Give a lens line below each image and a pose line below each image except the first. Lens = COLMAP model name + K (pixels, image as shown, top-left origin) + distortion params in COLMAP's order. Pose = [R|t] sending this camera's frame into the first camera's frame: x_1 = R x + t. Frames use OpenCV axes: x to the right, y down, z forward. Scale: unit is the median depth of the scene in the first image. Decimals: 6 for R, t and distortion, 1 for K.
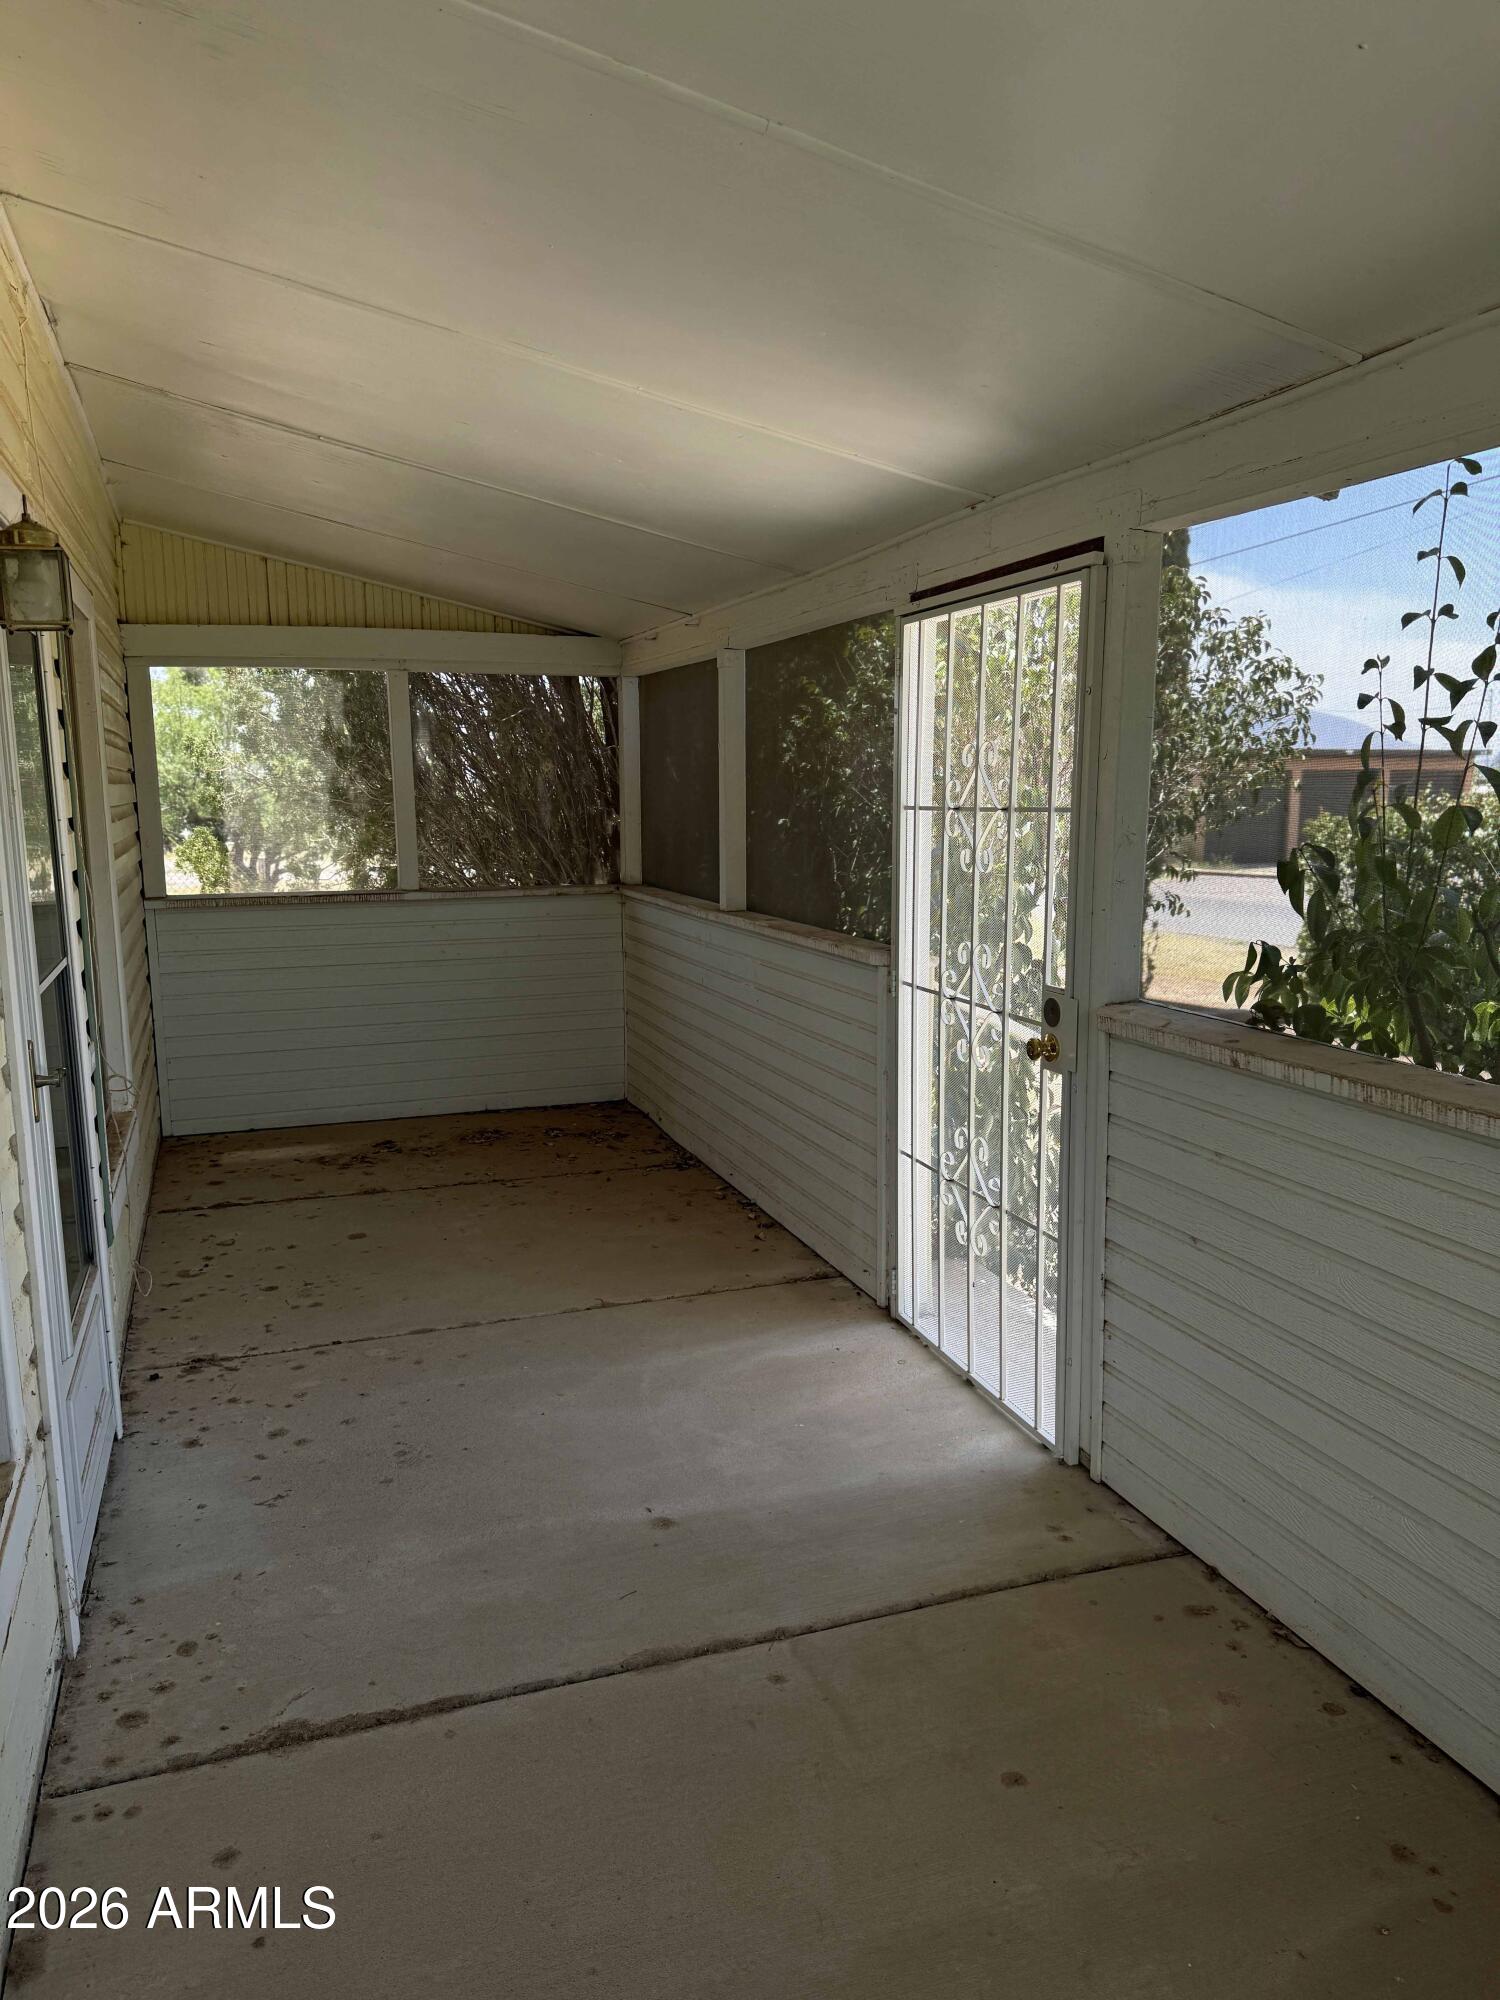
lens RADIAL K [[1406.8, 0, 747.9], [0, 1406.8, 998.8], [0, 0, 1]] dist [0.000893, -0.002644]
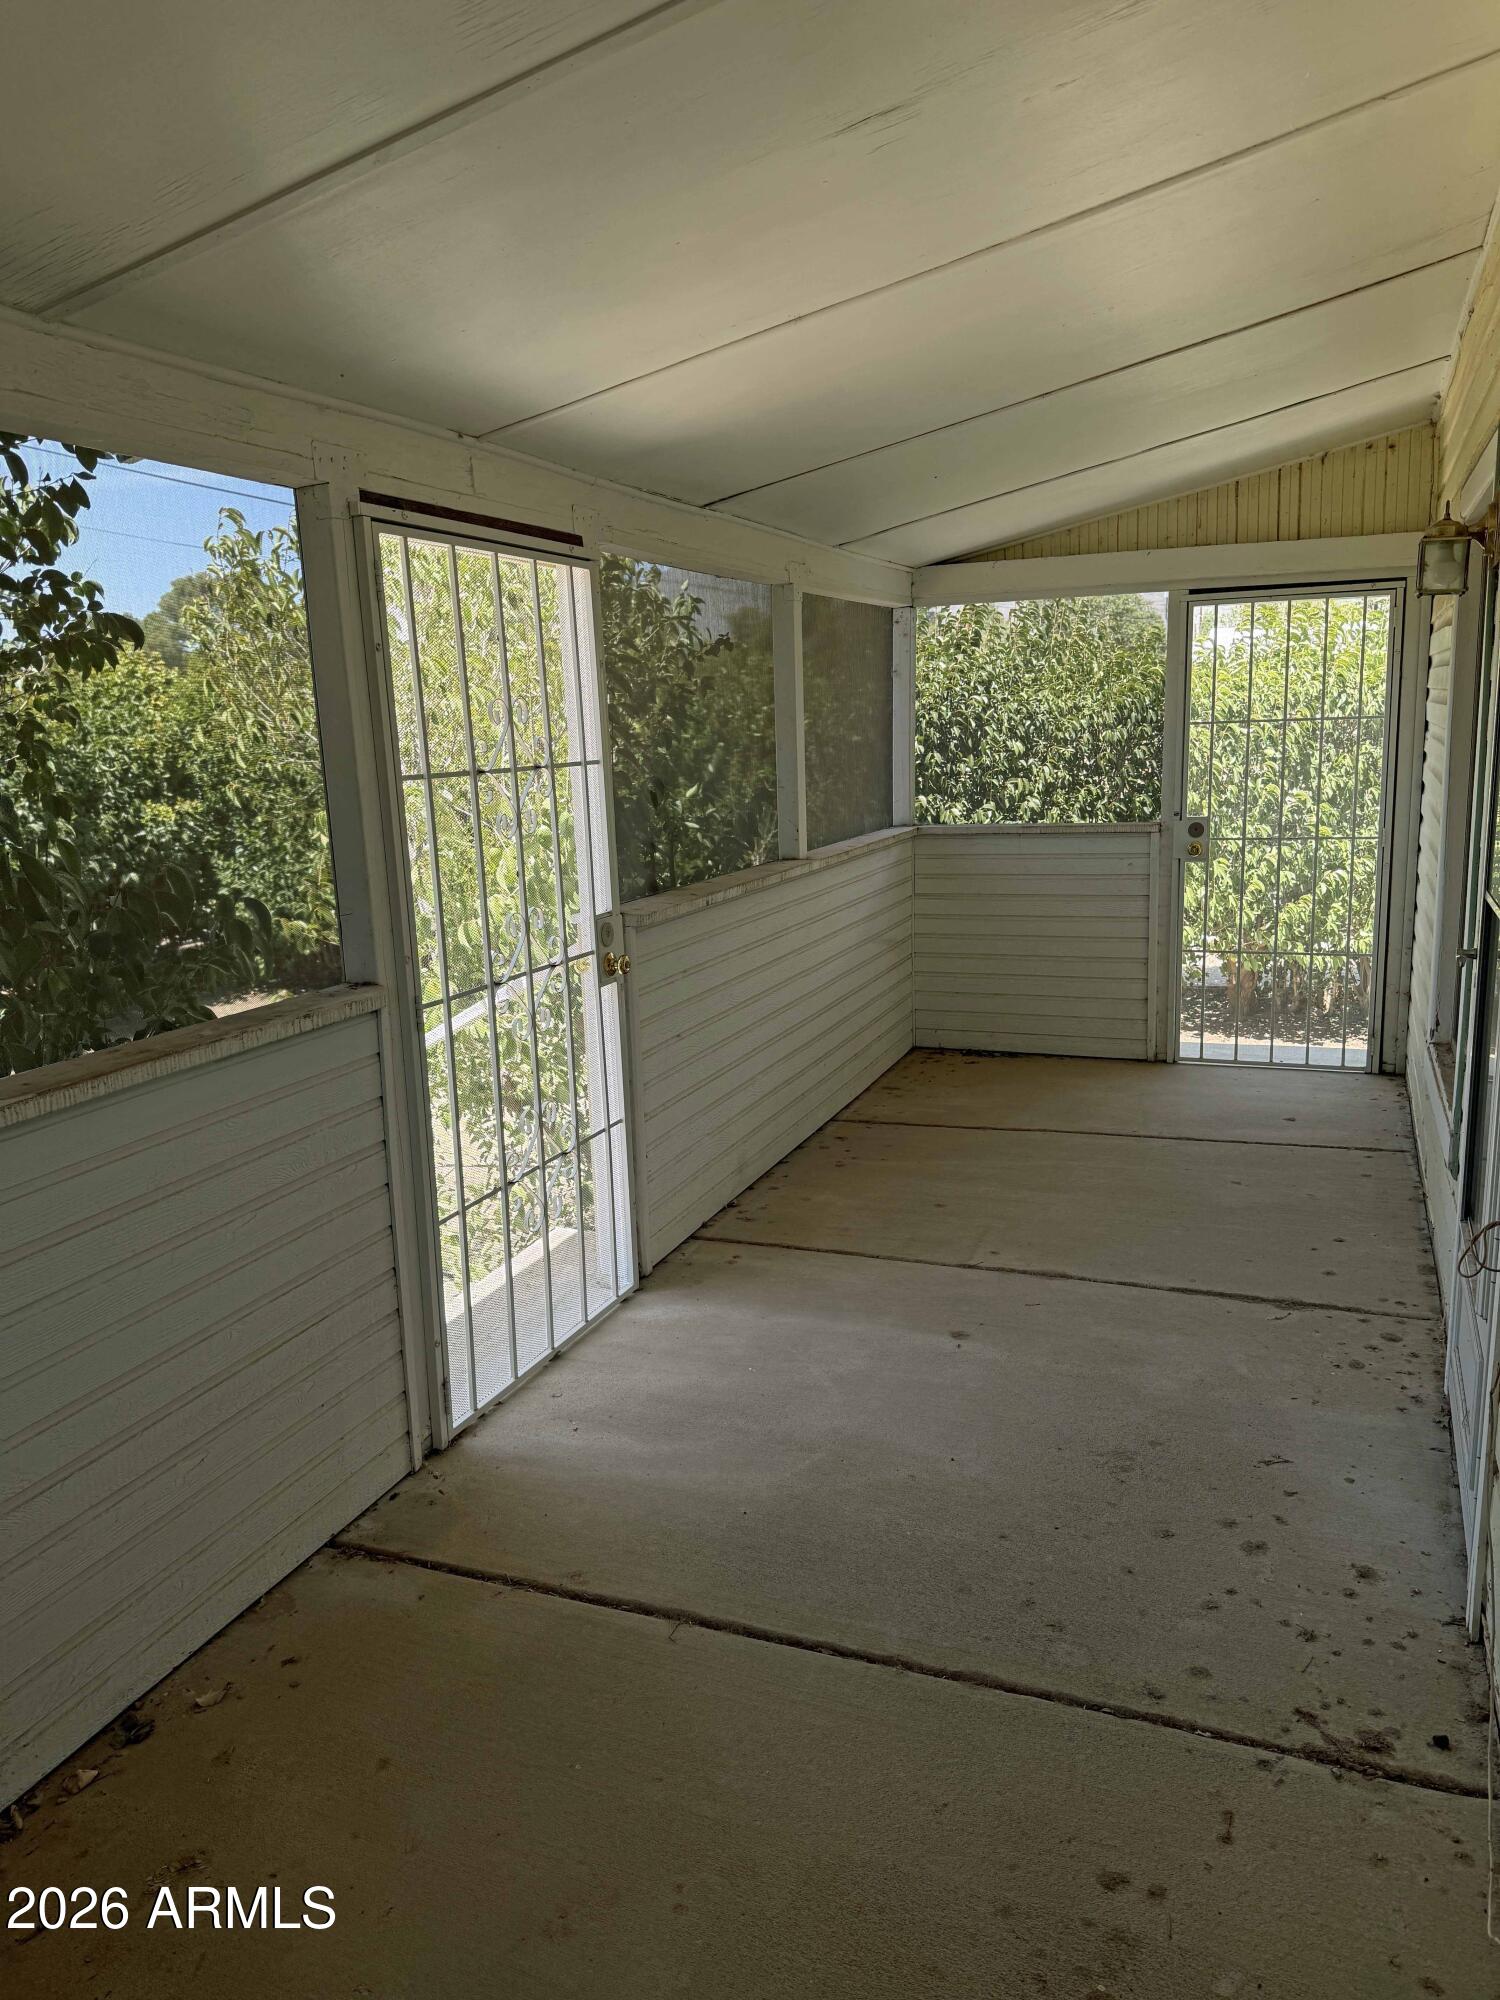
lens RADIAL K [[1406.8, 0, 749.0], [0, 1406.8, 1003.2], [0, 0, 1]] dist [0.000893, -0.002644]
pose [[-0.735188, -0.105062, 0.669671, -0.661001], [0.146837, 0.939776, 0.308641, -0.278800], [-0.661768, 0.325242, -0.675486, 1.723241]]
